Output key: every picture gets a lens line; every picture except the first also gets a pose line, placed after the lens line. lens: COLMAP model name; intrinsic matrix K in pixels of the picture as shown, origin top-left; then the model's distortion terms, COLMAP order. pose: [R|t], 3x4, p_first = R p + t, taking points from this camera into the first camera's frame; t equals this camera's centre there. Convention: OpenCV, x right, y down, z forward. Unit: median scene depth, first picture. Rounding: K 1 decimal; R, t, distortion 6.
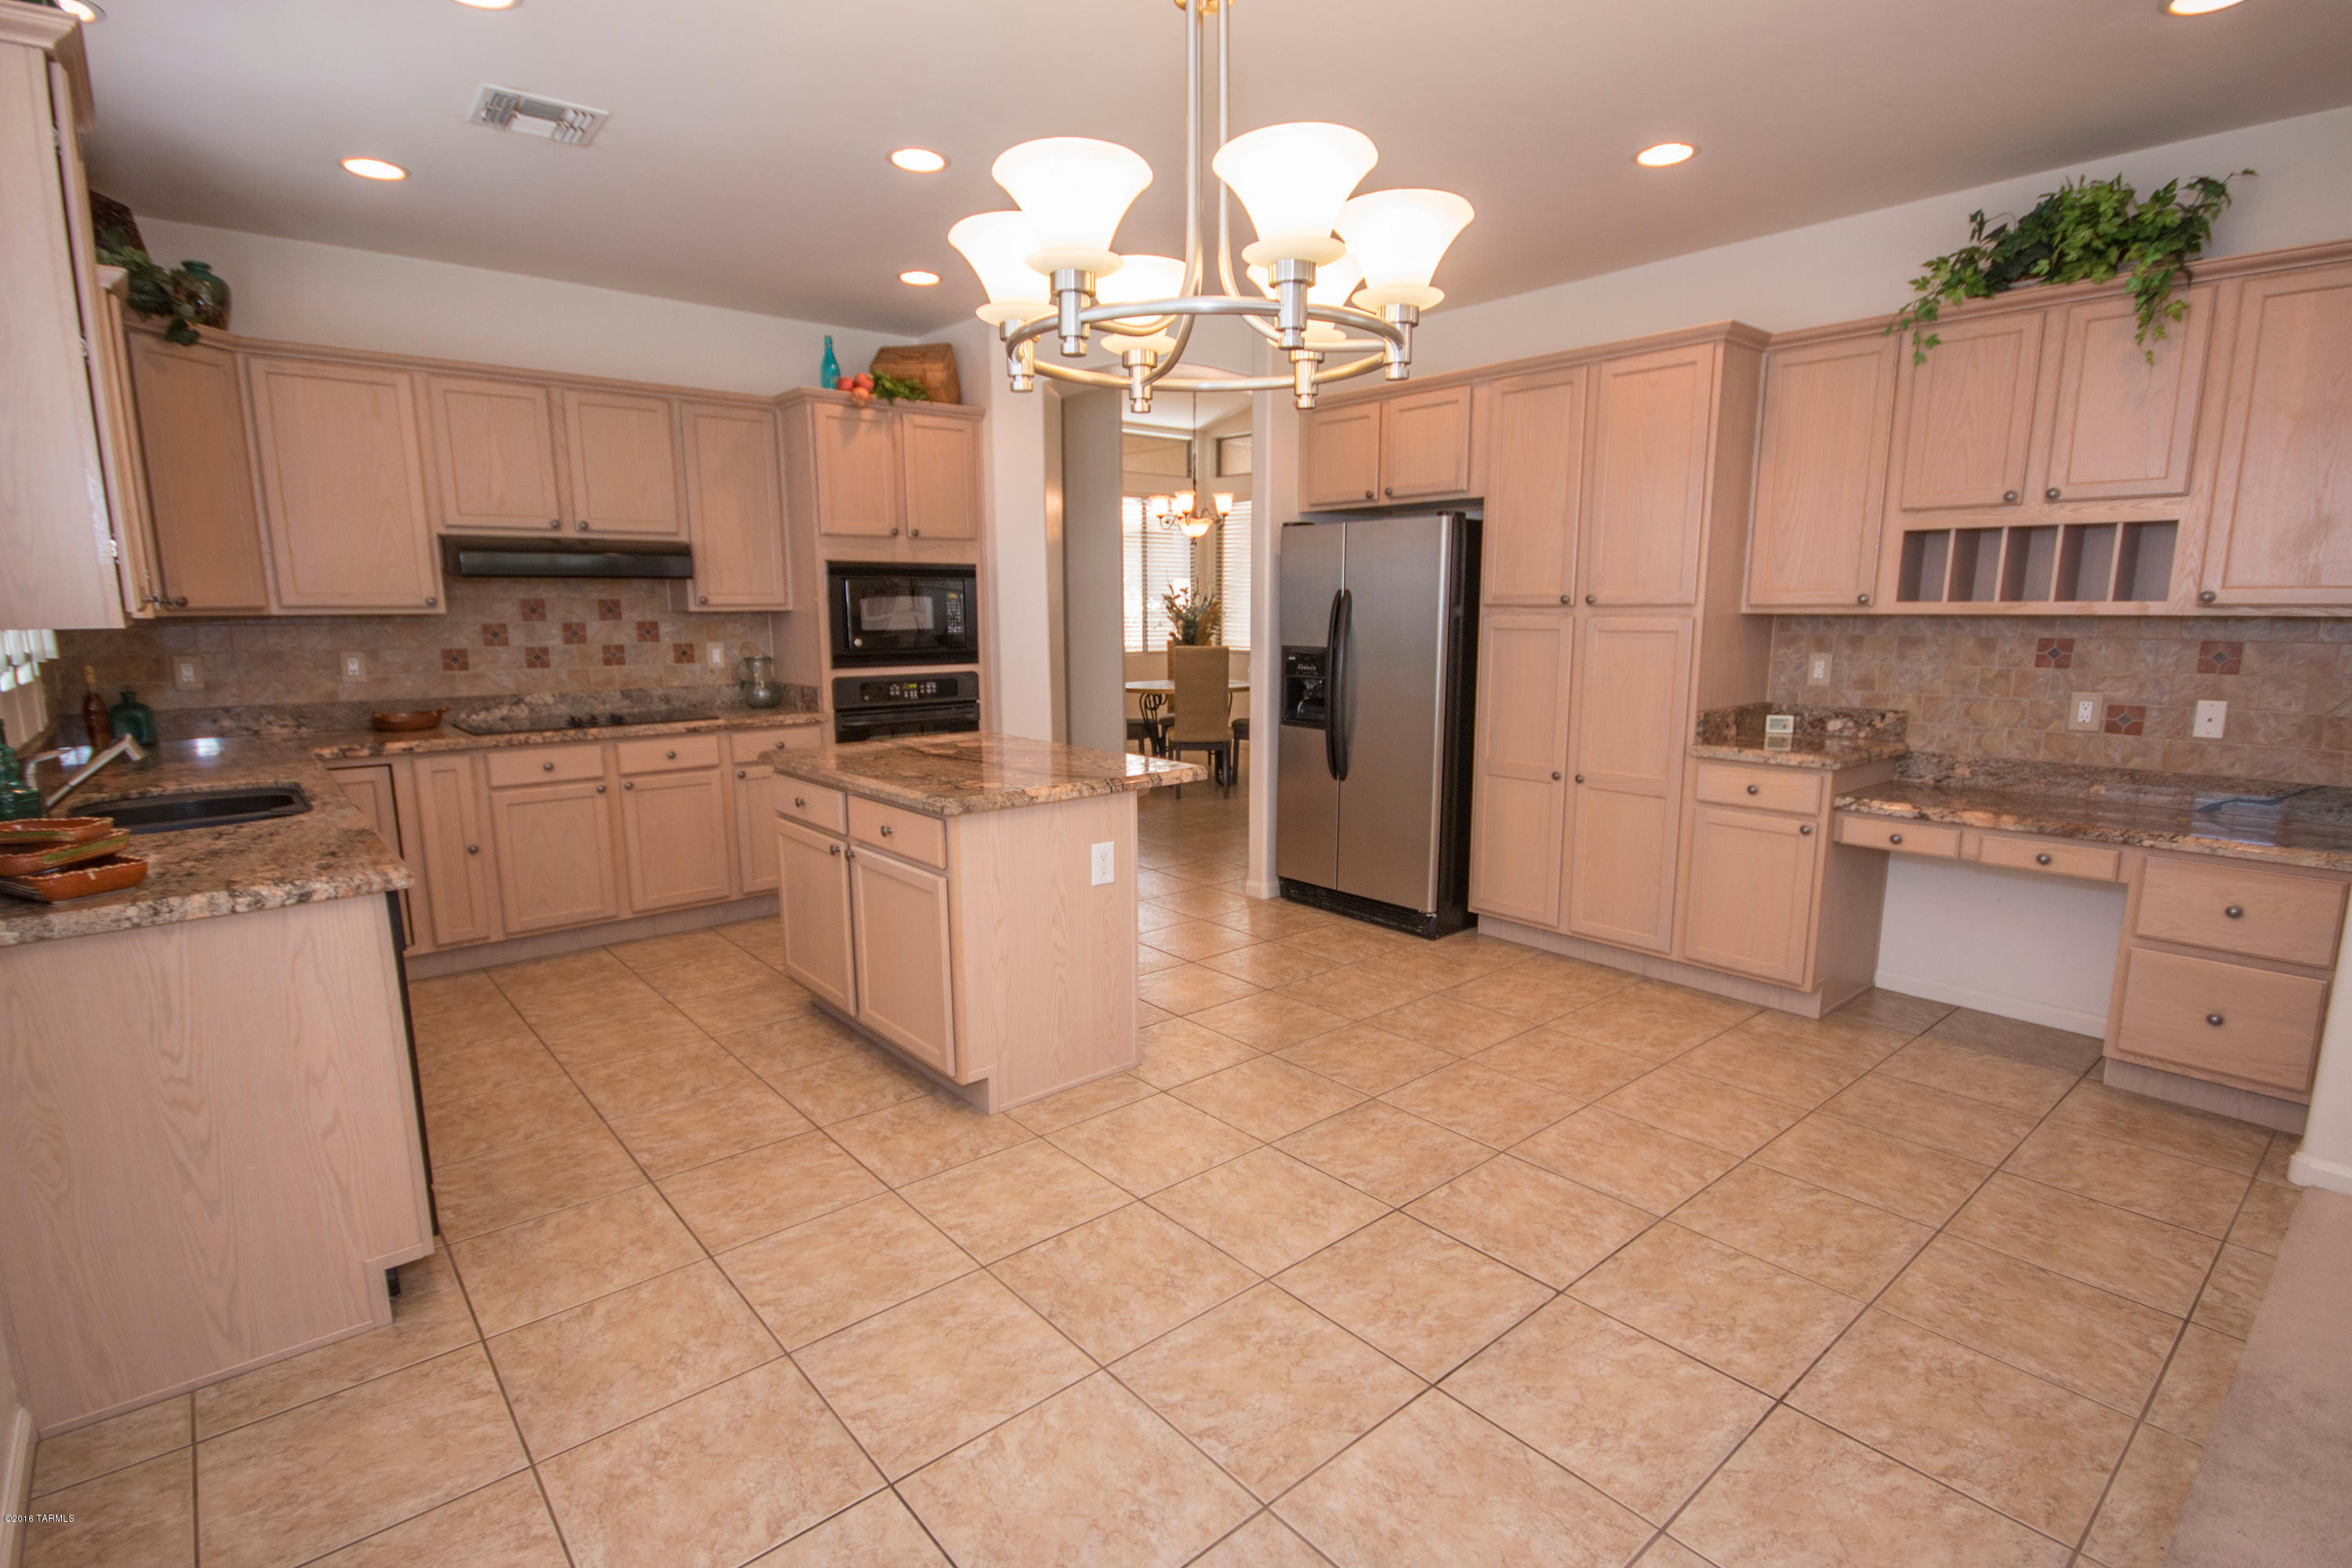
lens RADIAL K [[1145.0, 0, 1171.0], [0, 1145.0, 791.8], [0, 0, 1]] dist [0.023723, -0.000001]
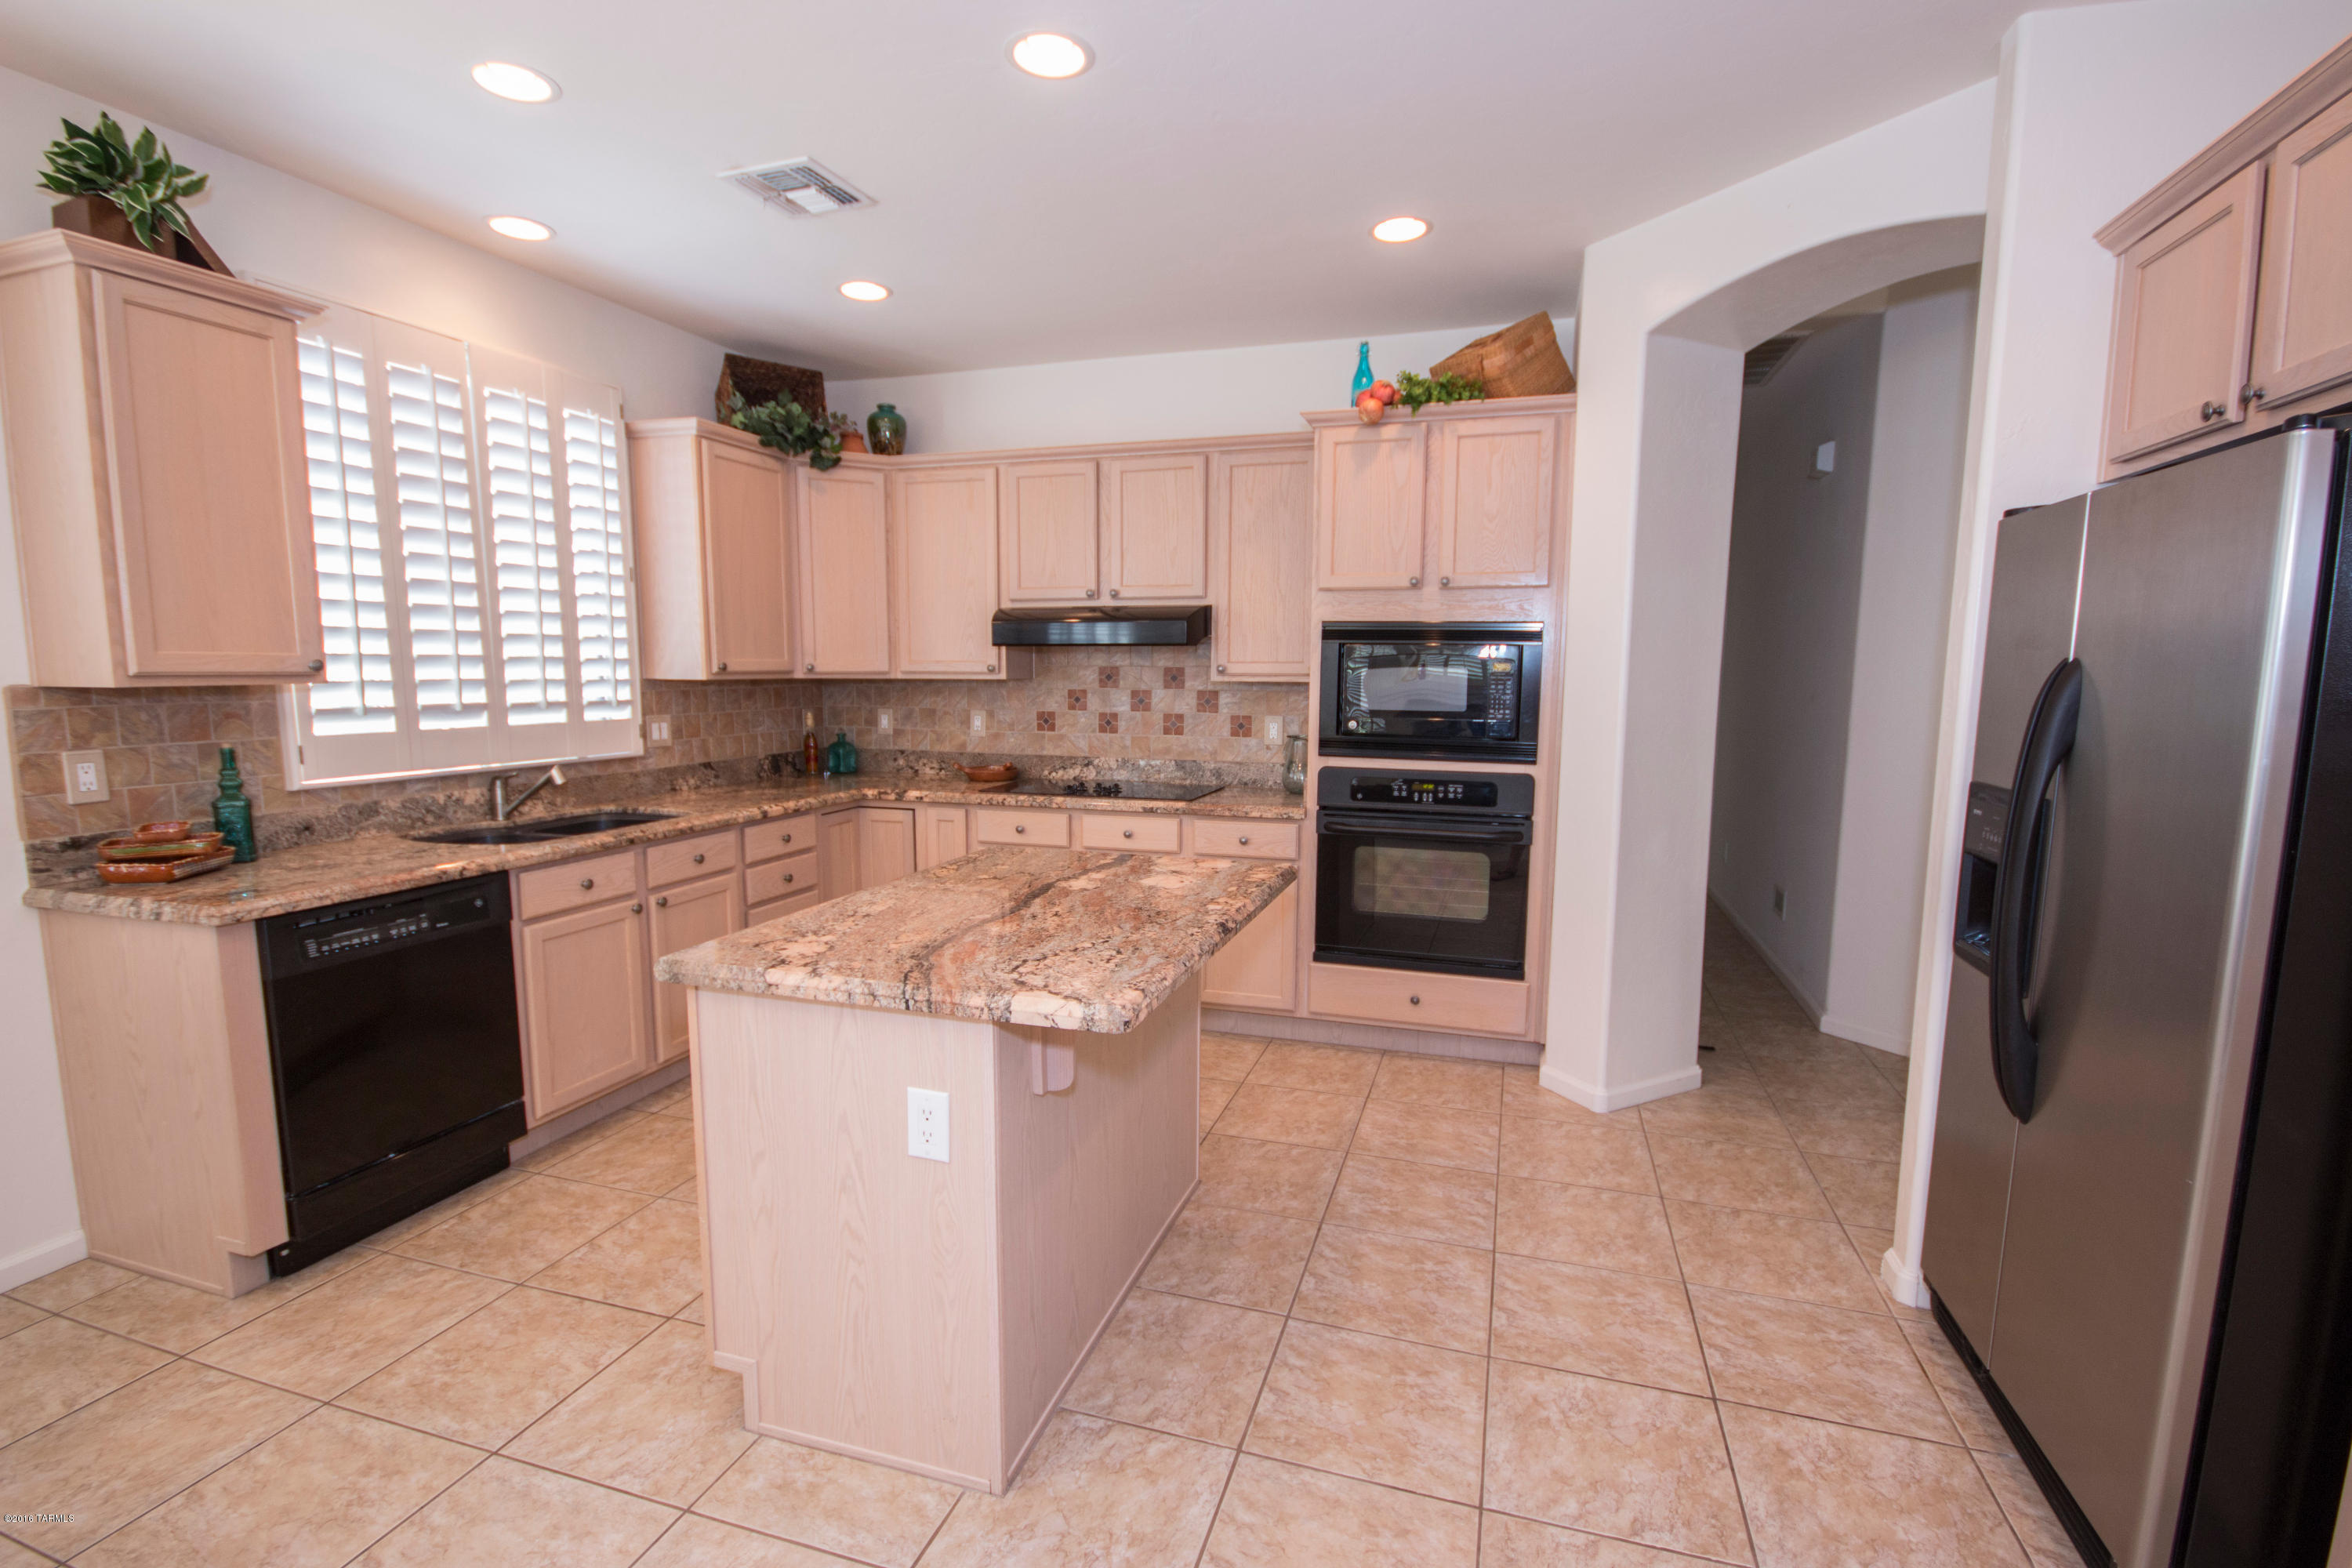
lens RADIAL K [[1085.1, 0, 1182.0], [0, 1085.1, 797.7], [0, 0, 1]] dist [-0.000784, -0.000791]
pose [[0.534398, 0.111394, -0.837860, 0.310481], [-0.149672, 0.988084, 0.035903, -0.096244], [0.831875, 0.106218, 0.544703, 0.540232]]
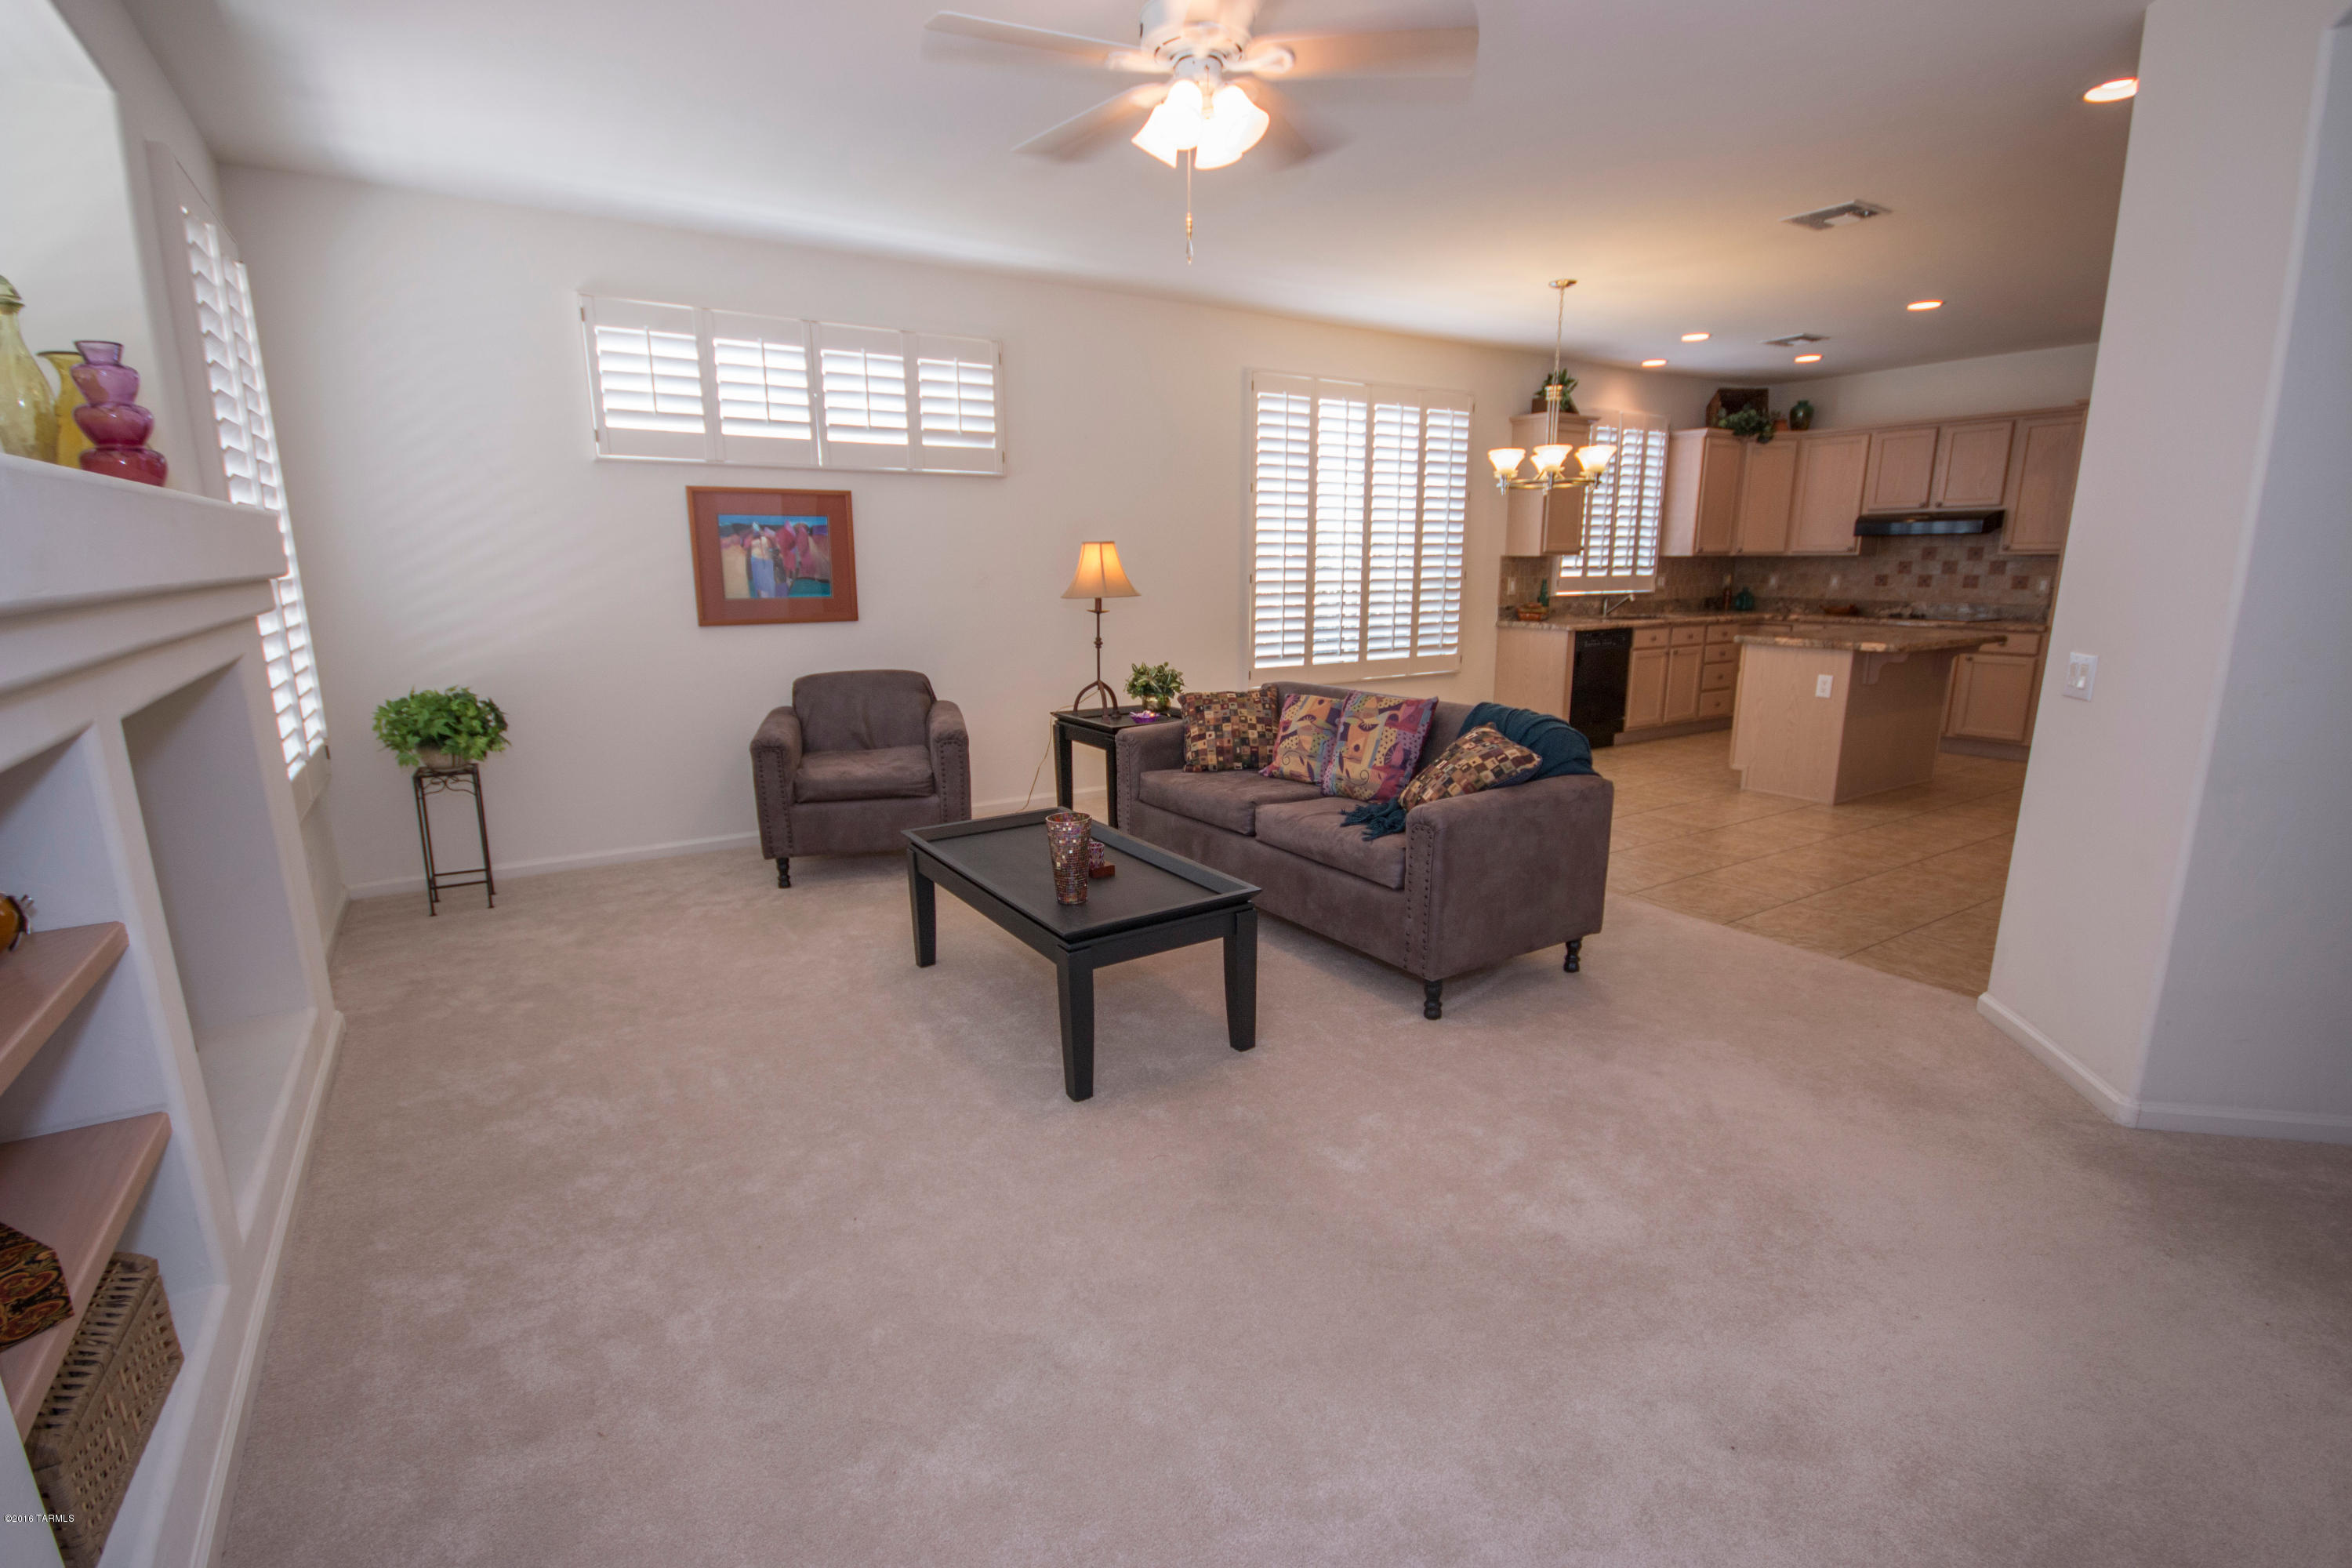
lens RADIAL K [[1085.1, 0, 1161.9], [0, 1085.1, 805.3], [0, 0, 1]] dist [-0.000784, -0.000791]
pose [[-0.133538, 0.226344, -0.964850, 1.288198], [-0.160481, 0.955782, 0.246427, -0.011047], [0.977964, 0.187748, -0.091309, 0.082638]]
